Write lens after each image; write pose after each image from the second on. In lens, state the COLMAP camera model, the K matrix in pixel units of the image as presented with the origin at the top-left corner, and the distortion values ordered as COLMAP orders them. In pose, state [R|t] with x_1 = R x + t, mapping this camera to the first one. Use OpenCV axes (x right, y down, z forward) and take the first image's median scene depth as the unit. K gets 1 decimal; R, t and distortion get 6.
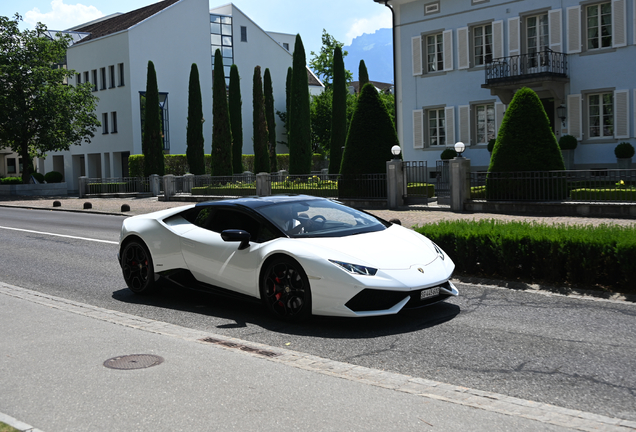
lens RADIAL K [[720.0, 0, 318.0], [0, 720.0, 216.0], [0, 0, 1]] dist [0.003318, -0.215769]
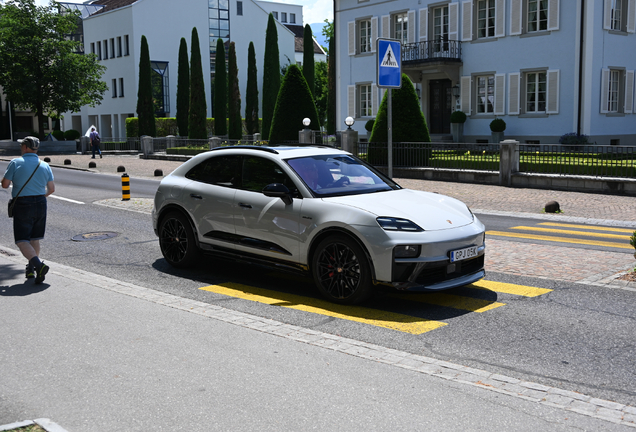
lens RADIAL K [[733.2, 0, 318.0], [0, 733.2, 216.0], [0, 0, 1]] dist [-0.007206, -0.324387]
pose [[0.996890, 0.034354, -0.070928, 0.122481], [-0.030928, 0.998327, 0.048851, 0.004763], [0.072488, -0.046505, 0.996284, -0.131462]]
